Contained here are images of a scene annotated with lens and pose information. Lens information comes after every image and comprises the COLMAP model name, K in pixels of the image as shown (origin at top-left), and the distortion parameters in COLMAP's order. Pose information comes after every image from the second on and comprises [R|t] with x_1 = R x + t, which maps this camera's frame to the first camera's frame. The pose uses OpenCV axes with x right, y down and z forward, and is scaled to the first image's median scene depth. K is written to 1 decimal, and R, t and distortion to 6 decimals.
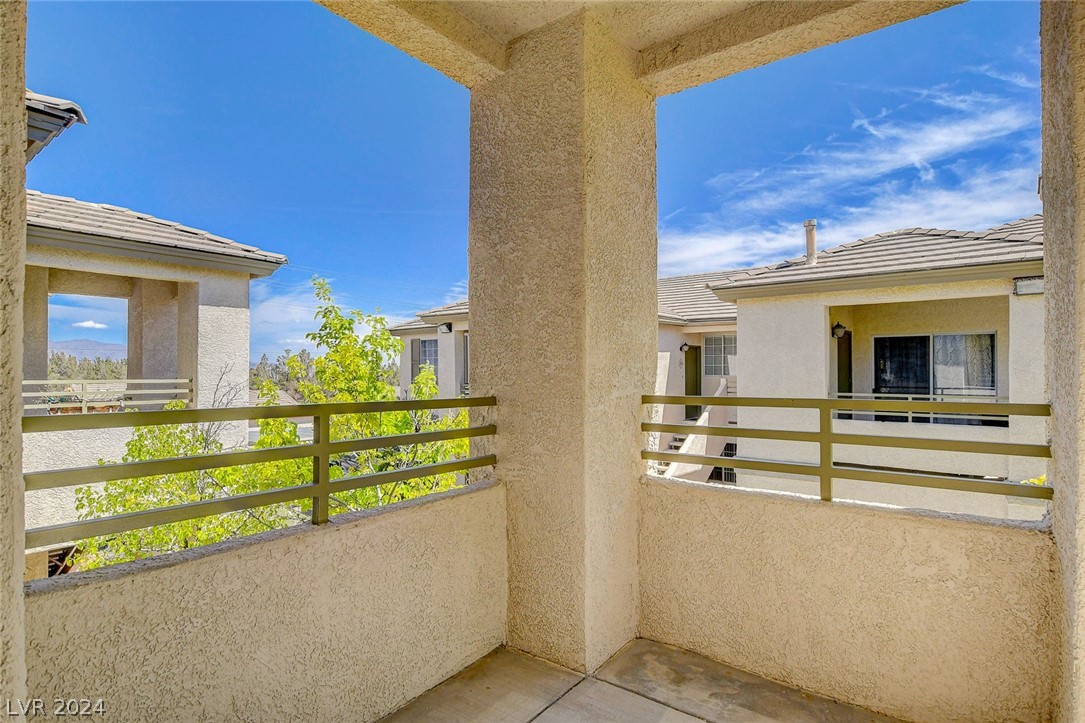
lens RADIAL K [[576.7, 0, 542.5], [0, 576.7, 361.5], [0, 0, 1]] dist [-0.015755, 0.001549]
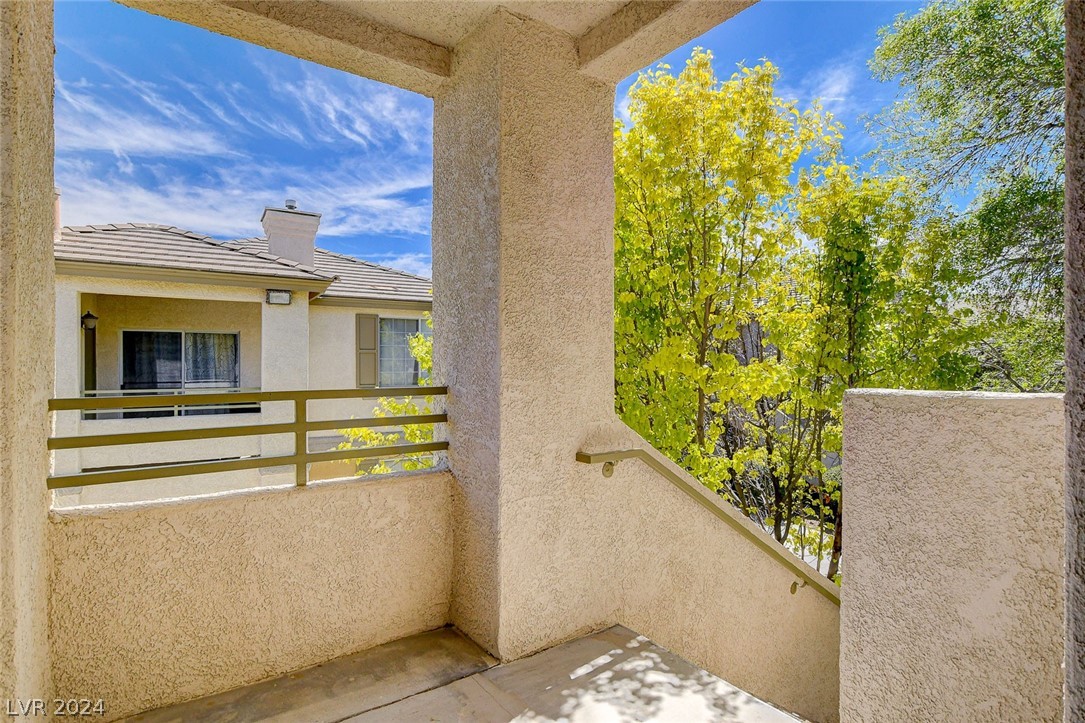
lens RADIAL K [[543.2, 0, 541.2], [0, 543.2, 375.9], [0, 0, 1]] dist [0.036594, -0.000831]
pose [[0.327508, -0.020609, 0.944624, -0.082473], [-0.011236, 0.999606, 0.025705, 0.001600], [-0.944782, -0.019033, 0.327148, 0.063518]]
